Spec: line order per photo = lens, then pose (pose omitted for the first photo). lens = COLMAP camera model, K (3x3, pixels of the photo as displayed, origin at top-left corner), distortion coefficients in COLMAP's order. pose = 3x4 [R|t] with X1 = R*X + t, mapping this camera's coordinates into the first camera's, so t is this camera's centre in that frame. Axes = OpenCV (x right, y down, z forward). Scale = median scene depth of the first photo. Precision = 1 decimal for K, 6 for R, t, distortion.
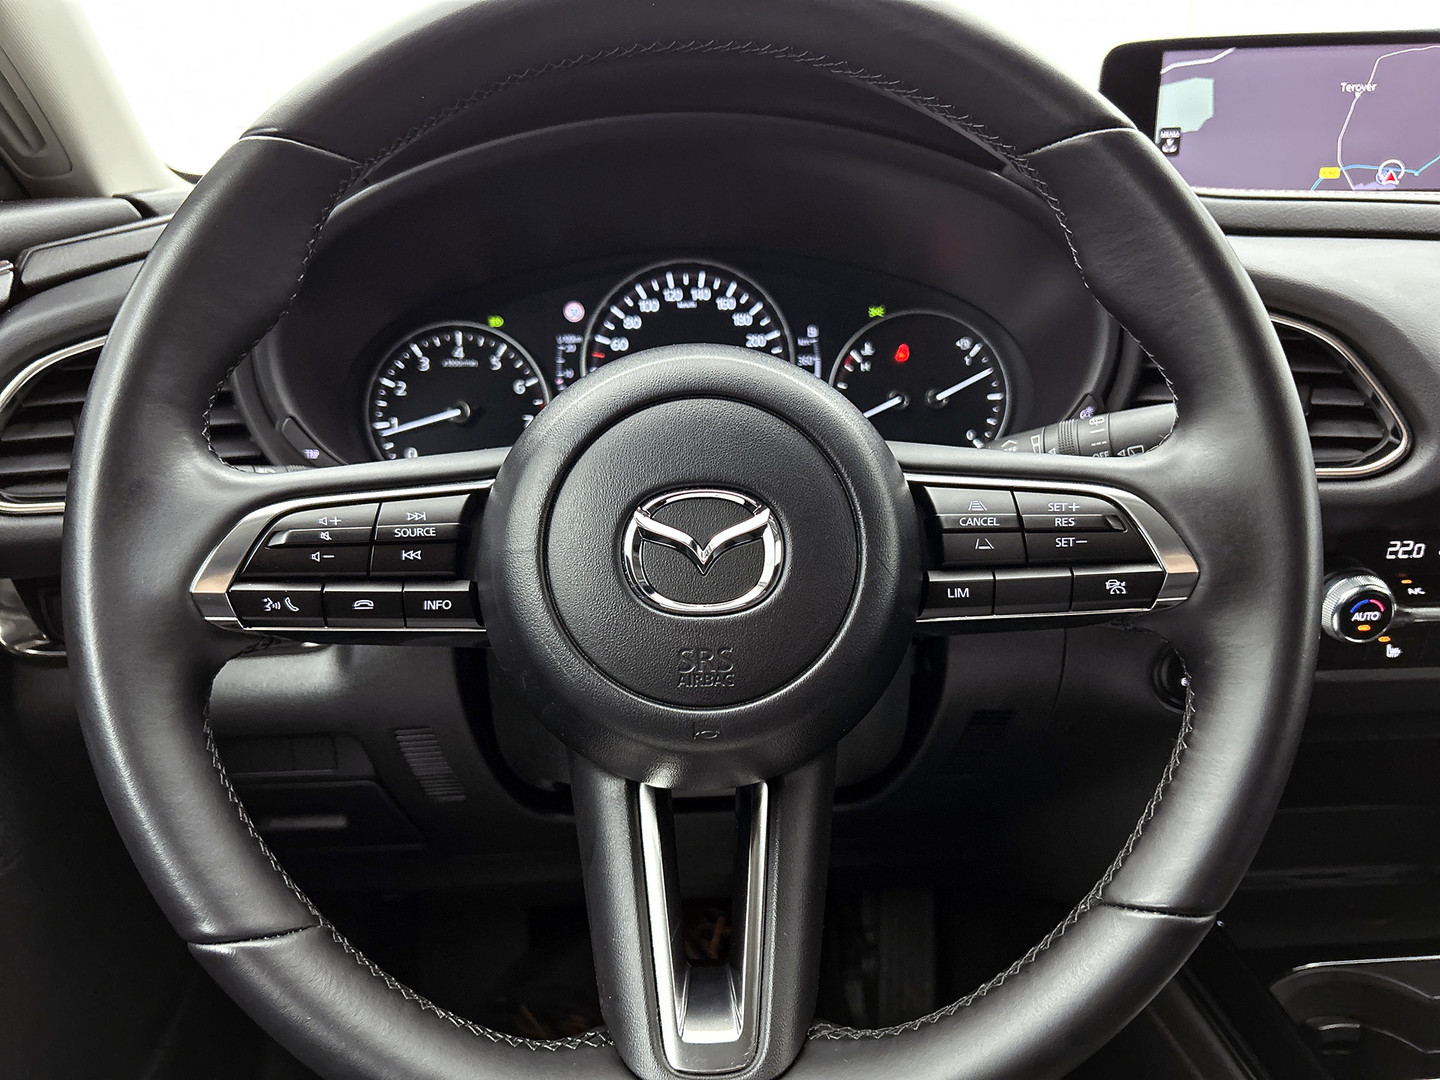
lens RADIAL K [[1106.8, 0, 720.0], [0, 1106.8, 540.0], [0, 0, 1]] dist [0.069985, -0.101298]
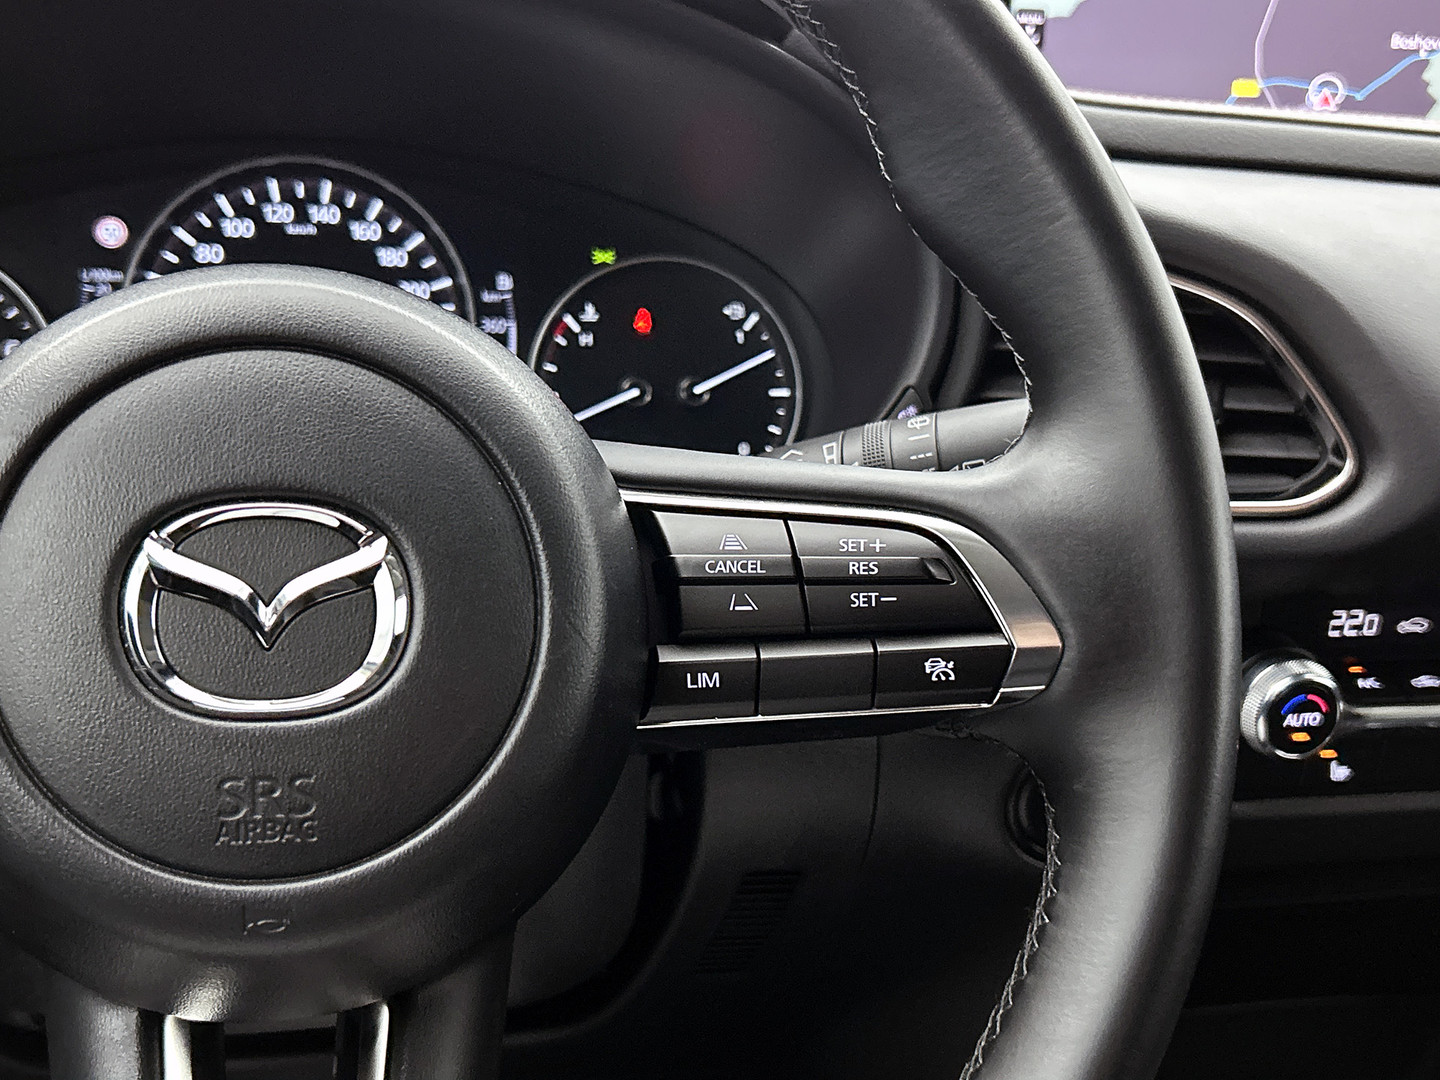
lens RADIAL K [[1629.6, 0, 700.6], [0, 1629.6, 541.0], [0, 0, 1]] dist [0.243893, -0.790253]
pose [[0.984389, 0.012226, 0.175582, 0.044168], [-0.003496, 0.998746, -0.049946, 0.013263], [-0.175972, 0.048552, 0.983197, 0.077498]]
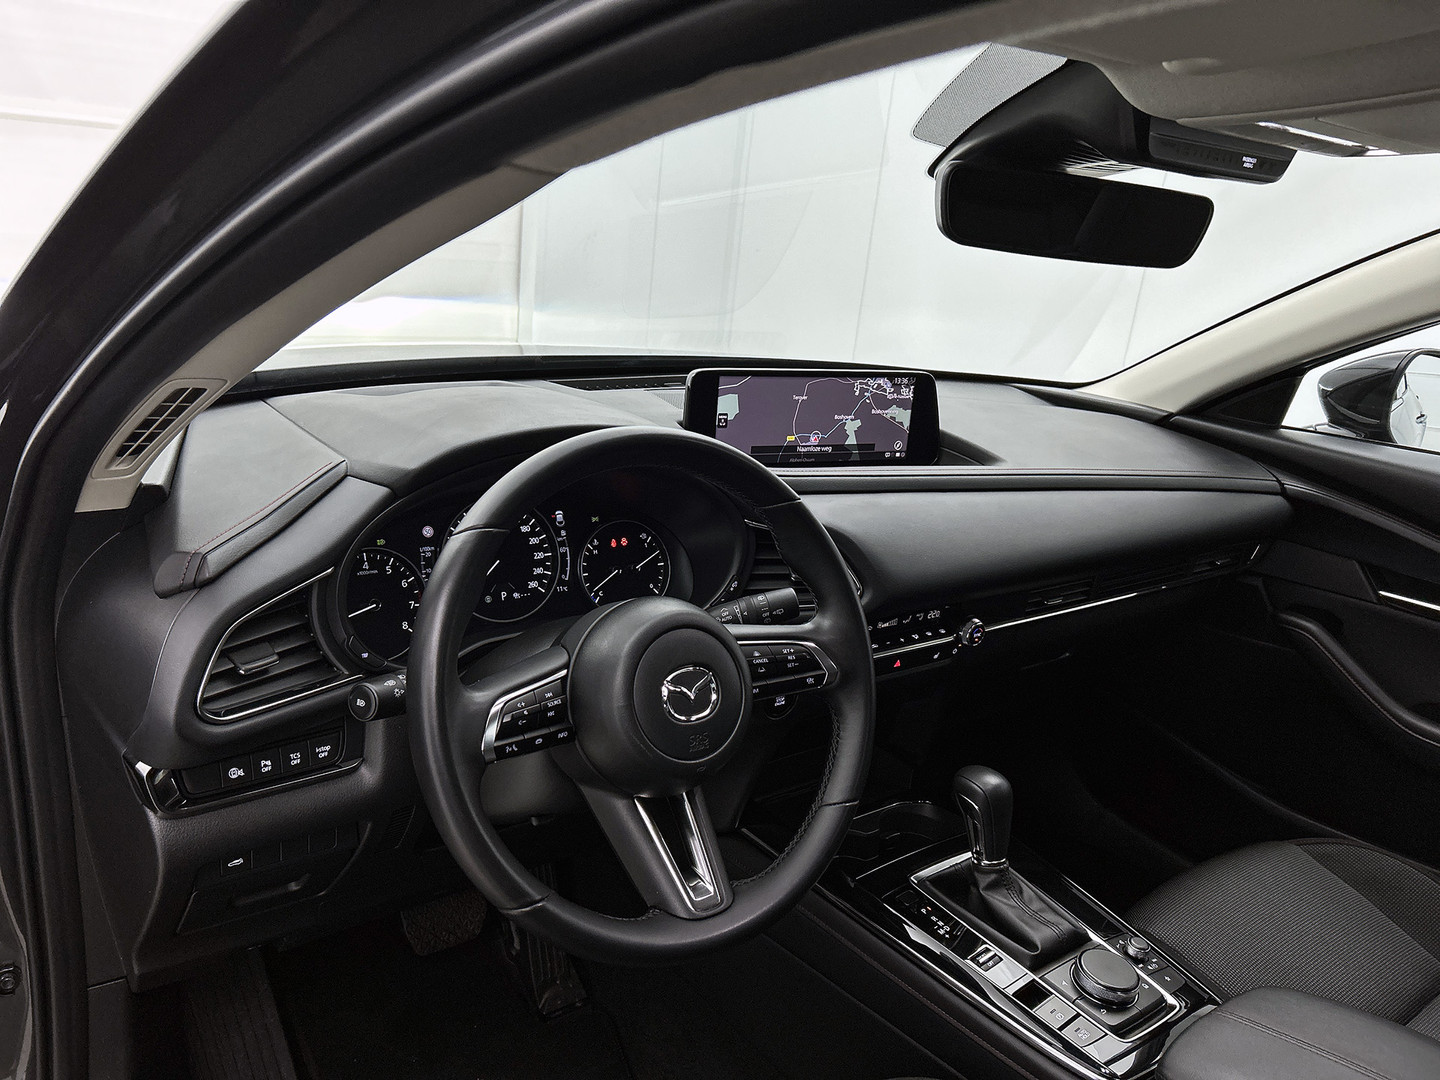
lens RADIAL K [[1106.8, 0, 720.0], [0, 1106.8, 540.0], [0, 0, 1]] dist [0.069985, -0.101298]
pose [[0.816164, -0.073623, 0.573111, -1.031453], [0.072925, 0.997043, 0.024231, -0.295509], [-0.573200, 0.022017, 0.819120, -0.793491]]
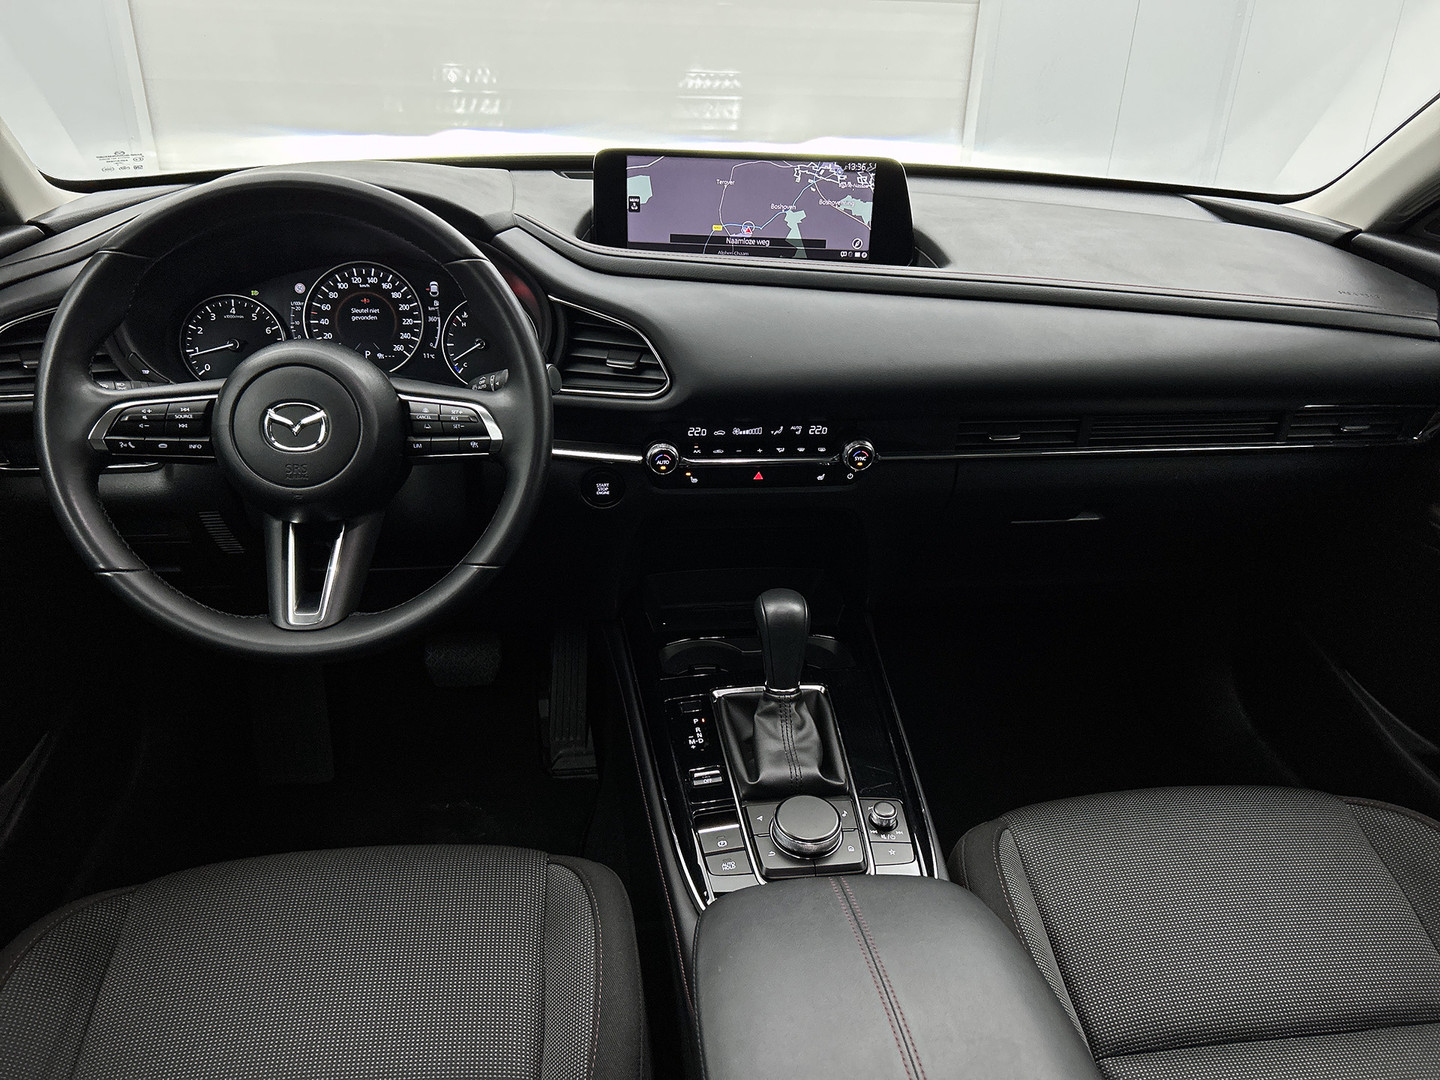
lens RADIAL K [[1121.4, 0, 734.0], [0, 1121.4, 538.4], [0, 0, 1]] dist [0.005586, 0.001773]
pose [[0.995871, 0.012863, 0.089860, 0.601830], [-0.023634, 0.992511, 0.119845, -0.055082], [-0.087646, -0.121474, 0.988717, -1.330452]]
